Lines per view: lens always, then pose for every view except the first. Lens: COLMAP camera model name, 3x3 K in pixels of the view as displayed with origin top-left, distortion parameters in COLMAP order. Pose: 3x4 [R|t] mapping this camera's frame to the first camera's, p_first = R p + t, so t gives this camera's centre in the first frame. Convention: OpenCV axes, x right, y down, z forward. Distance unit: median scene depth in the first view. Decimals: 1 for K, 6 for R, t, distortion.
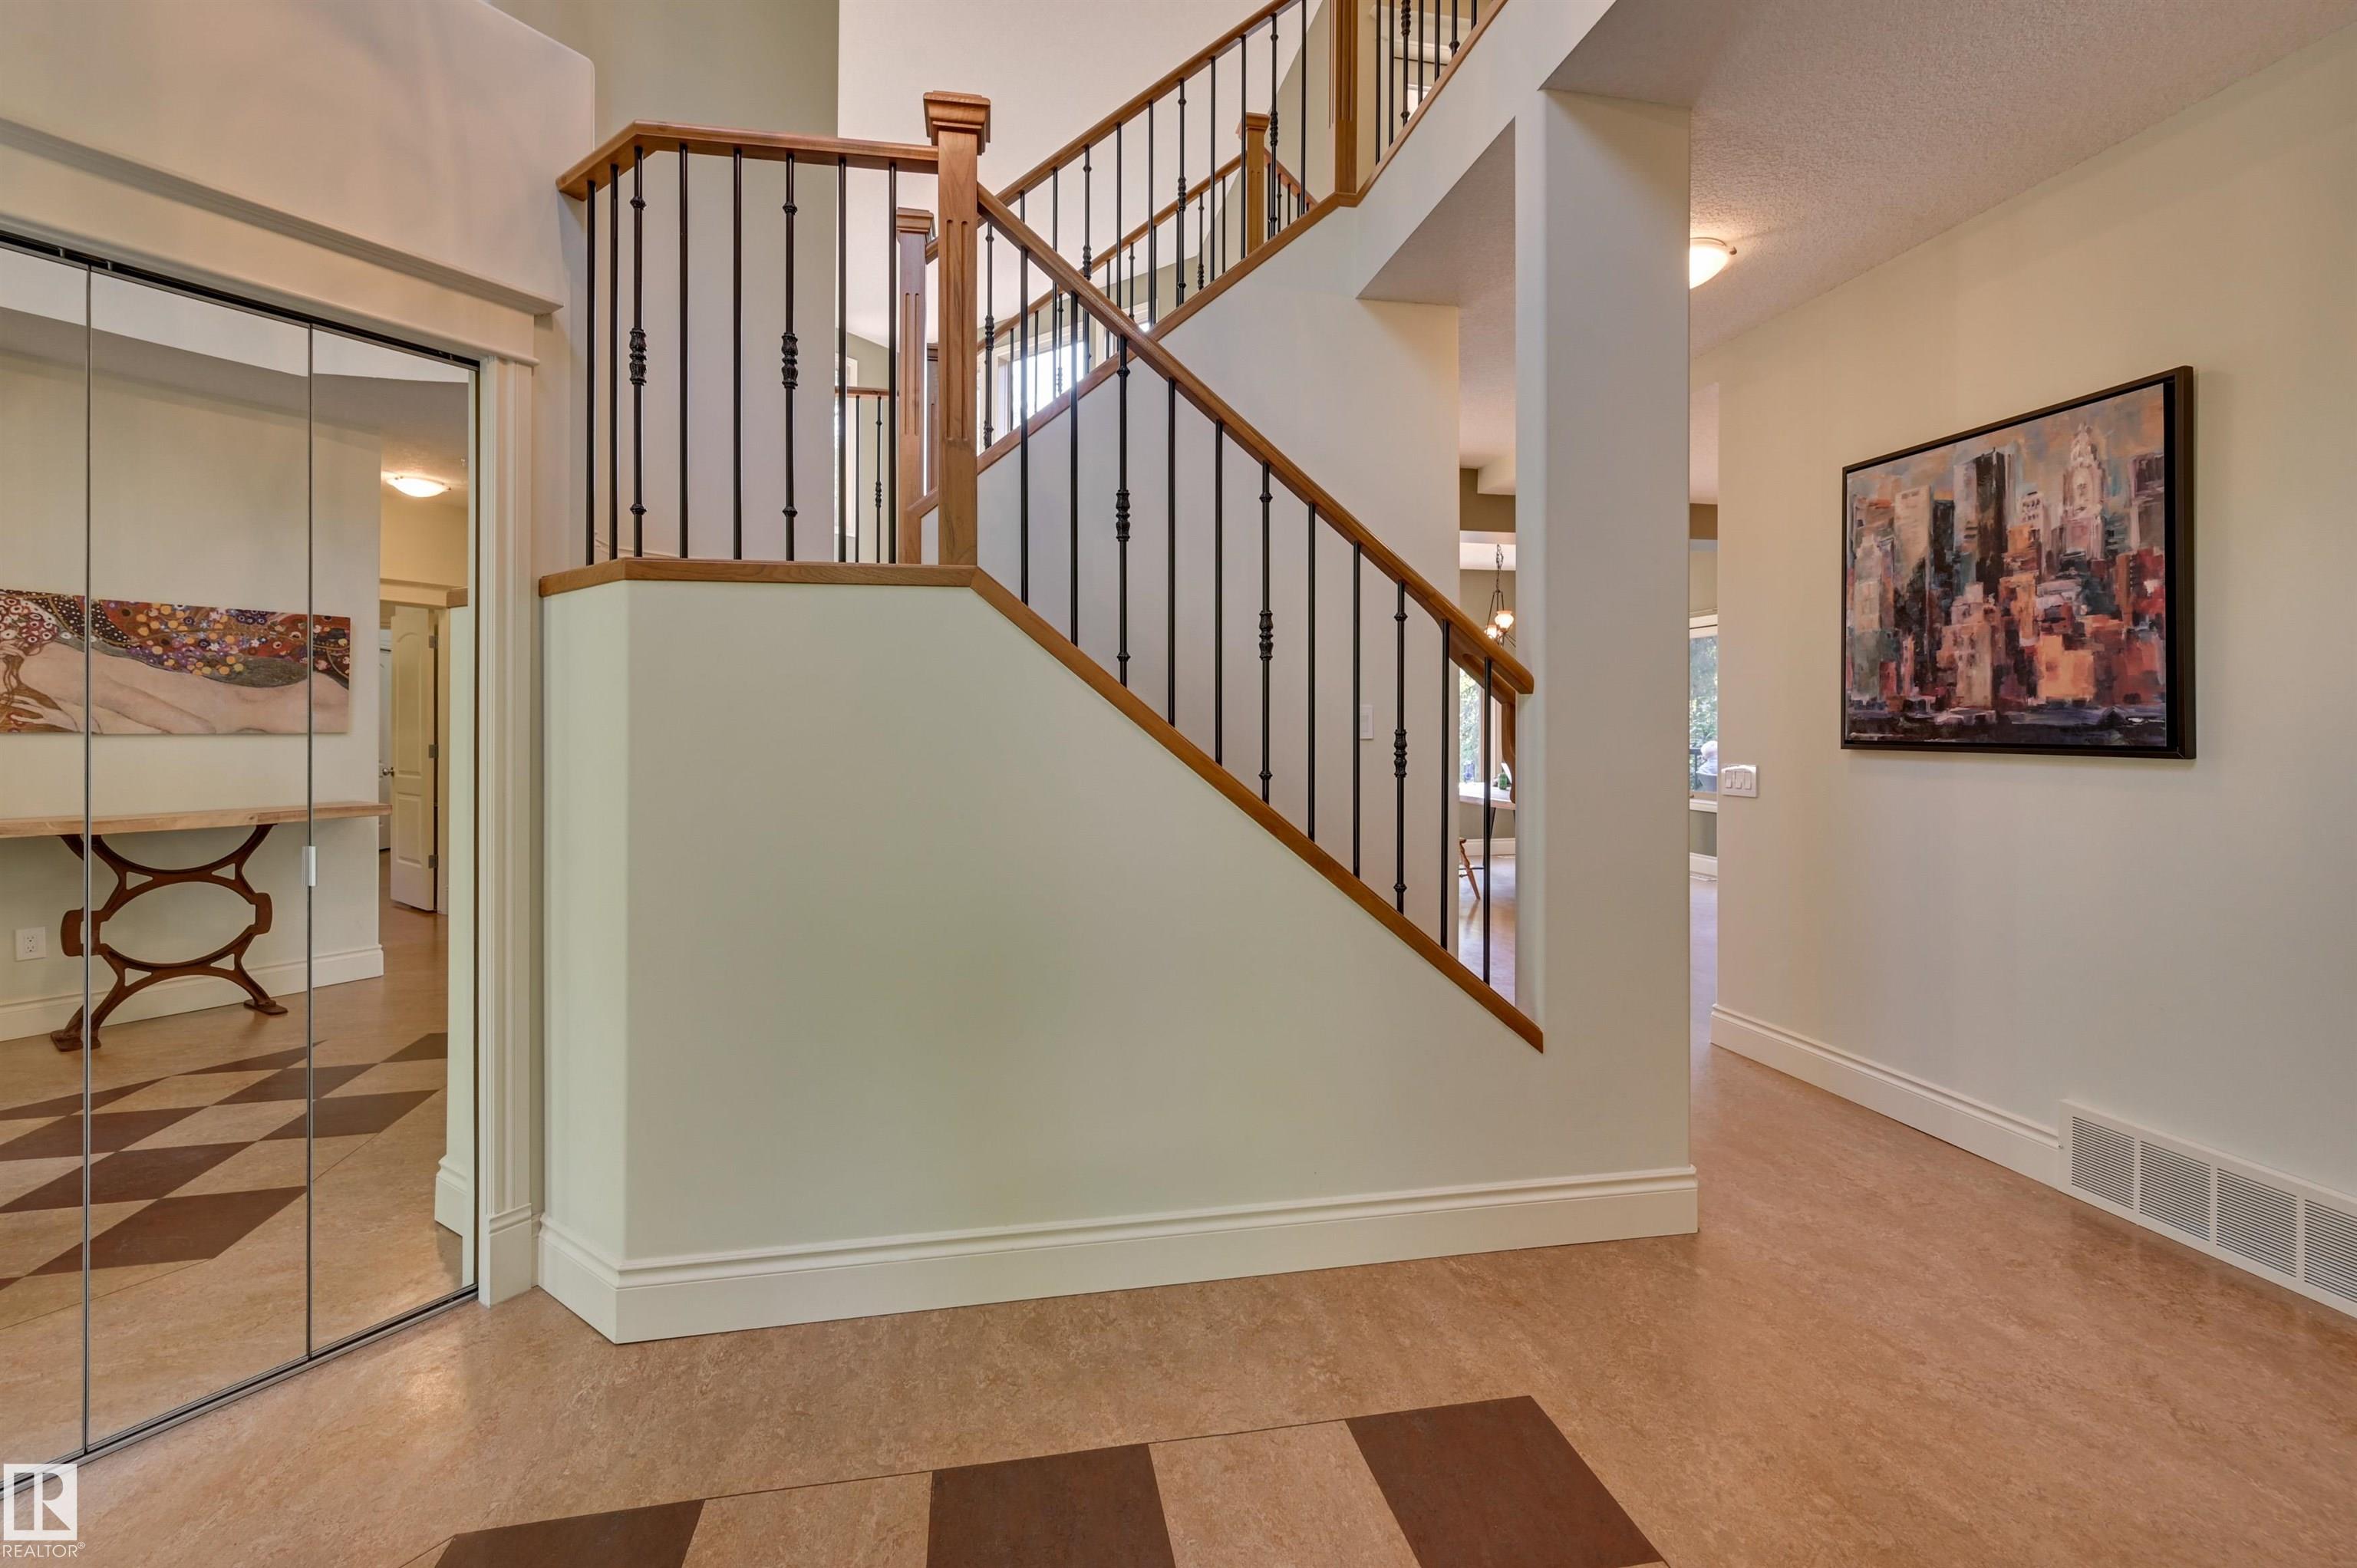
lens RADIAL K [[990.0, 0, 1168.0], [0, 990.0, 721.2], [0, 0, 1]] dist [0.001564, 0.000110]
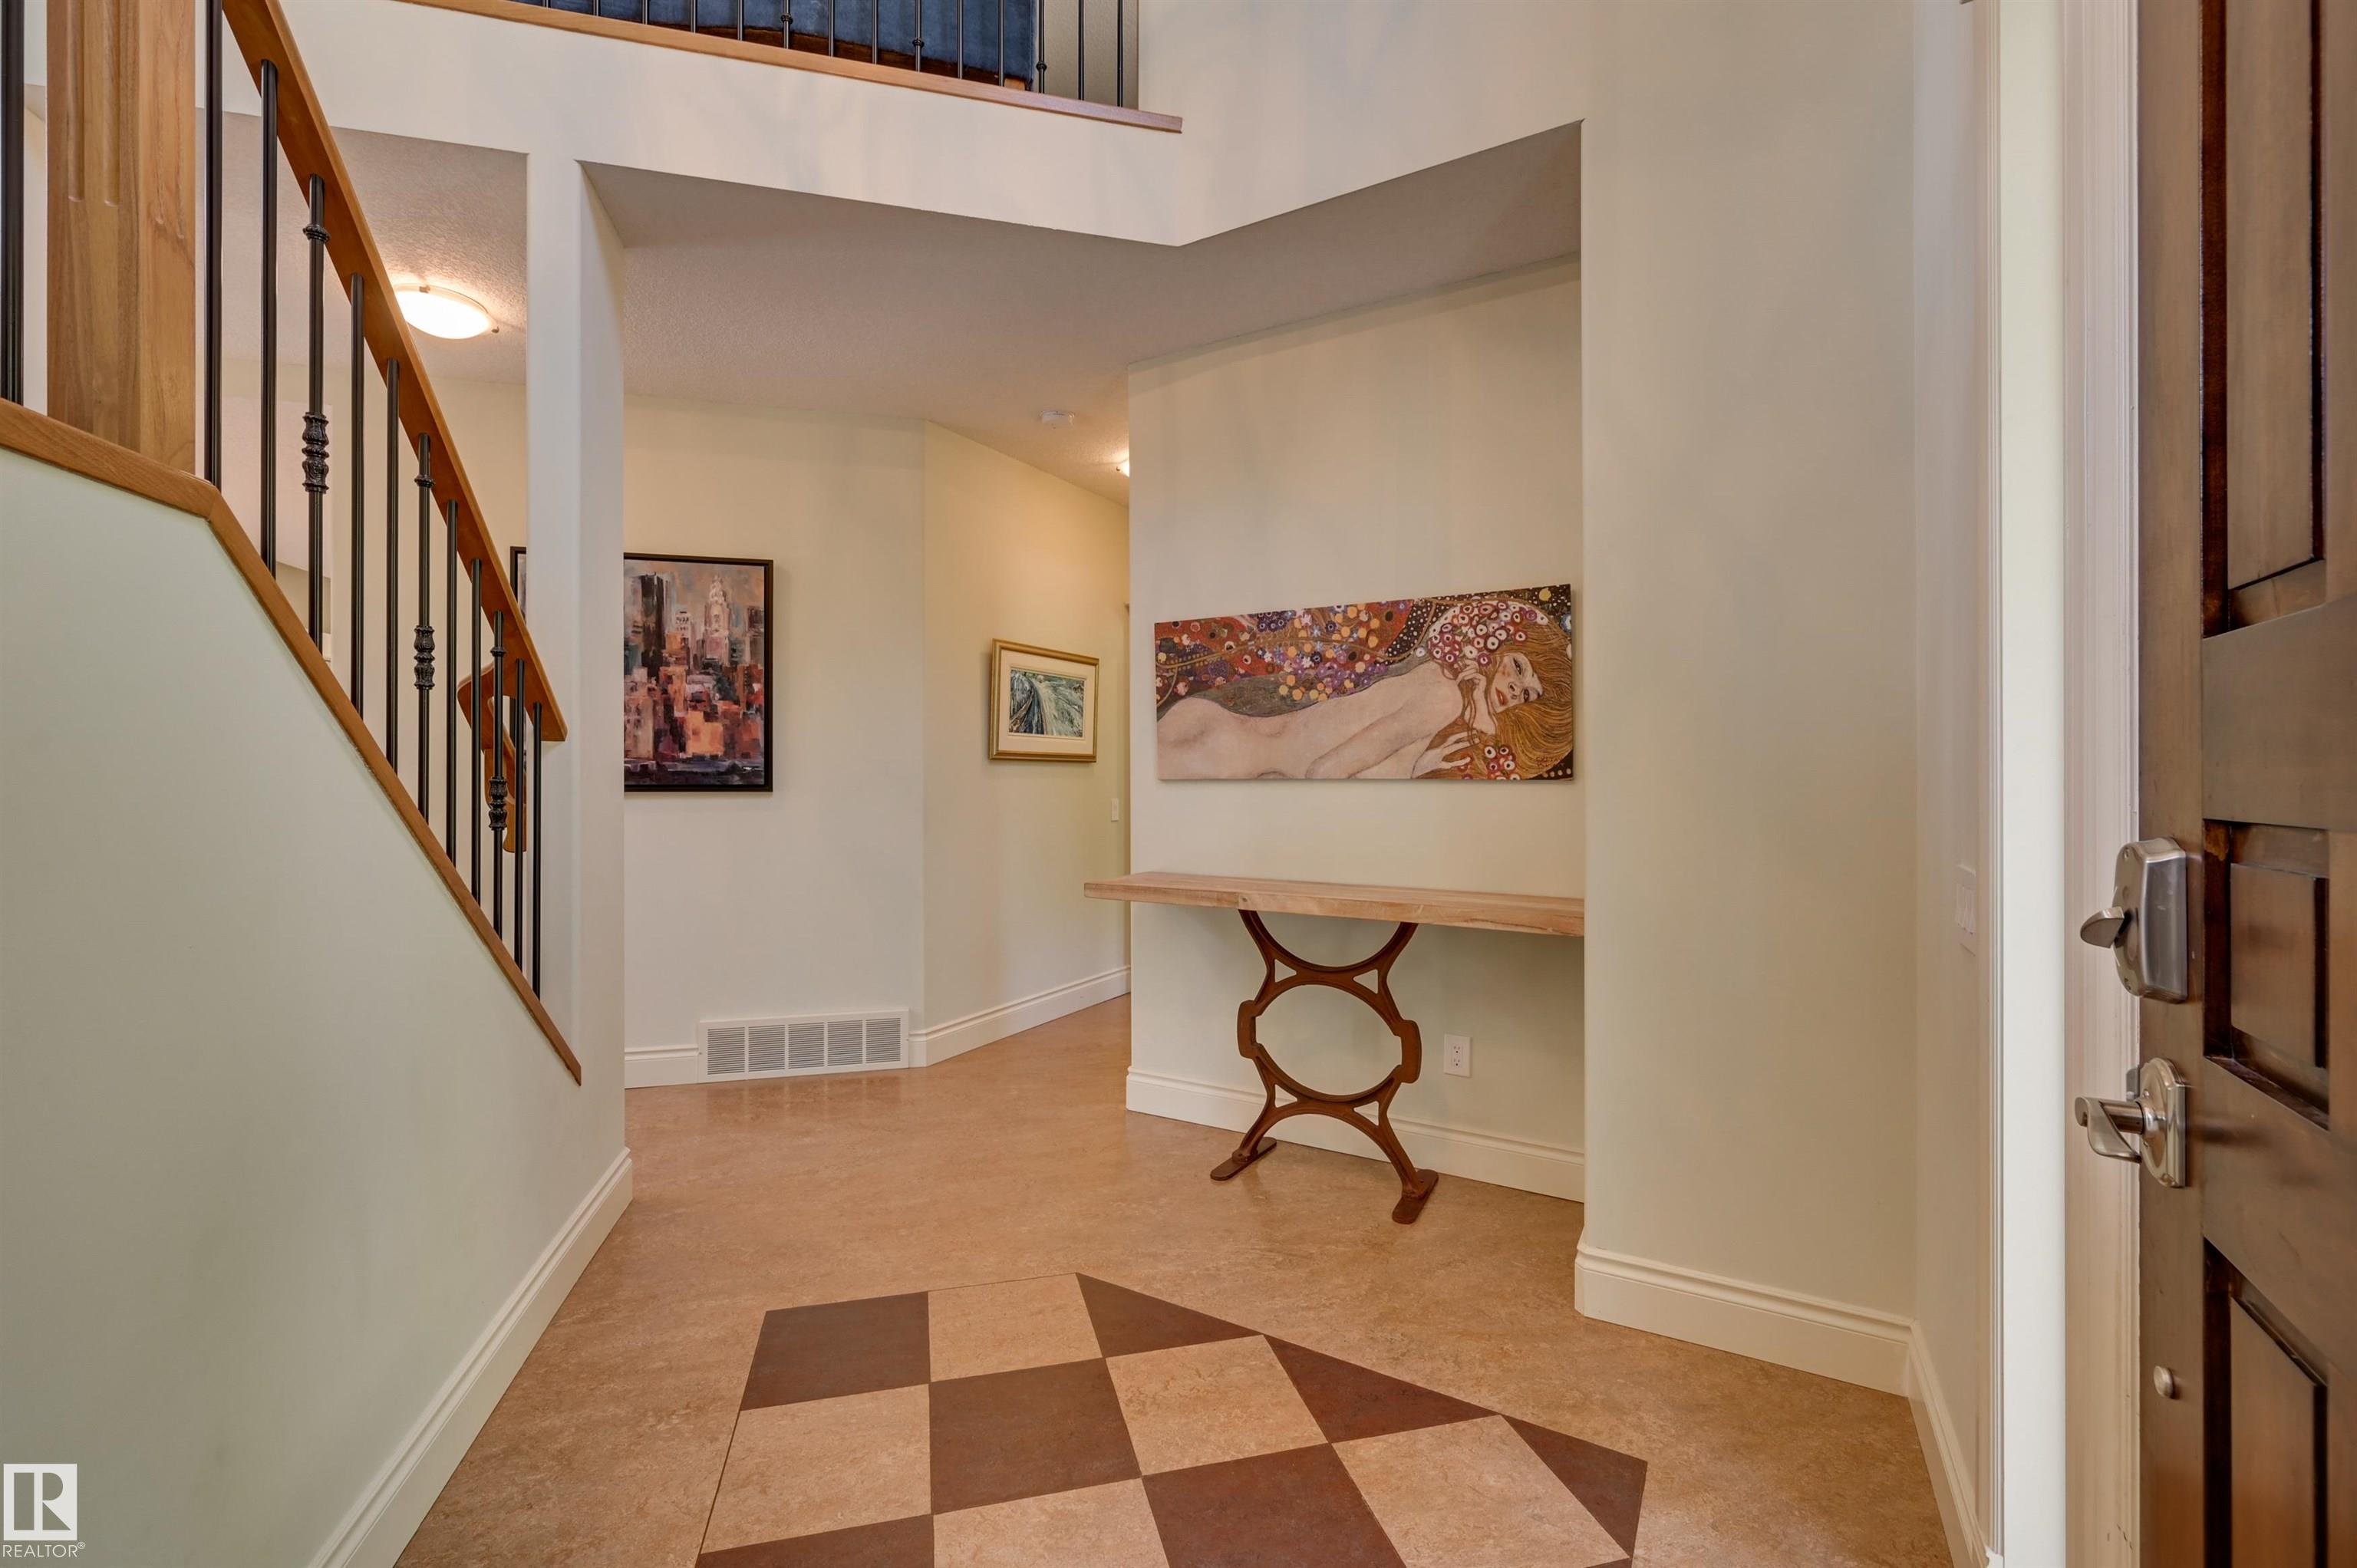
lens RADIAL K [[960.3, 0, 1172.9], [0, 960.3, 761.7], [0, 0, 1]] dist [0.000250, 0.000188]
pose [[-0.081254, 0.011260, 0.996630, -0.620517], [-0.004379, 0.999923, -0.011654, 0.002899], [-0.996684, -0.005311, -0.081198, 0.417708]]
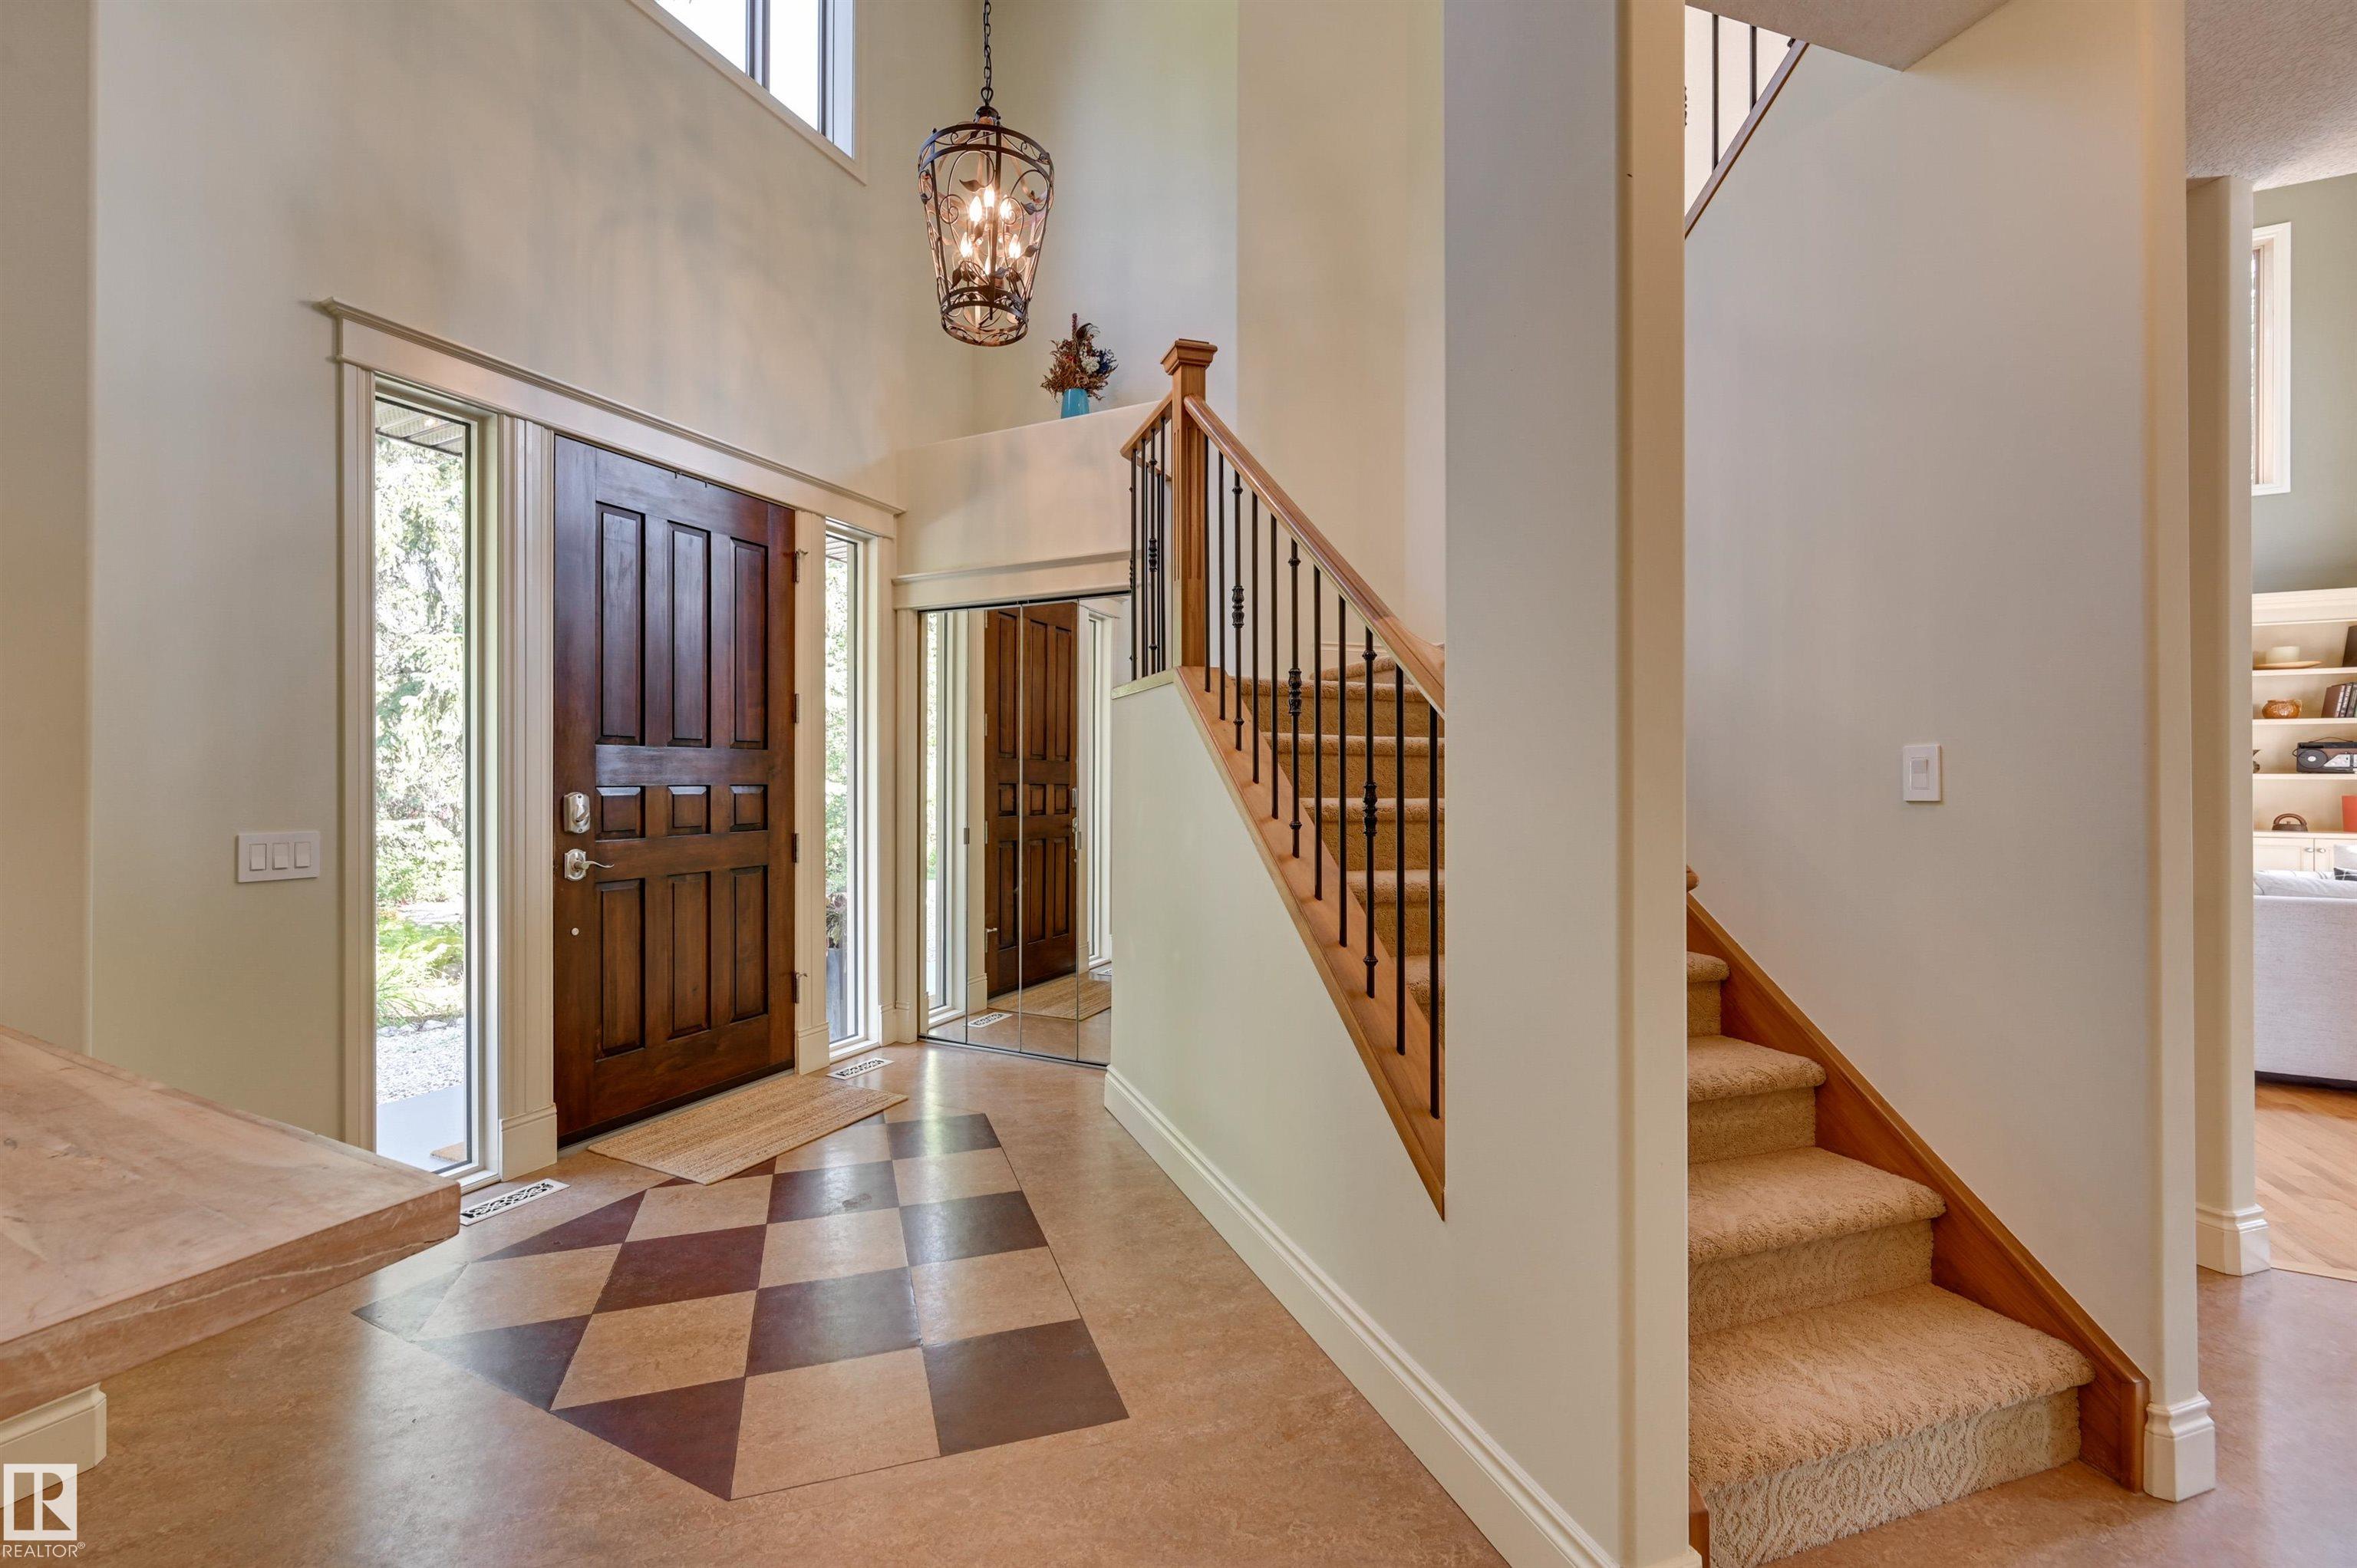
lens RADIAL K [[1005.1, 0, 1180.2], [0, 1005.1, 756.1], [0, 0, 1]] dist [0.000635, 0.000395]
pose [[0.162738, -0.008147, -0.986636, 1.011765], [0.000518, 0.999966, -0.008172, -0.010526], [0.986669, 0.000819, 0.162736, 0.618110]]
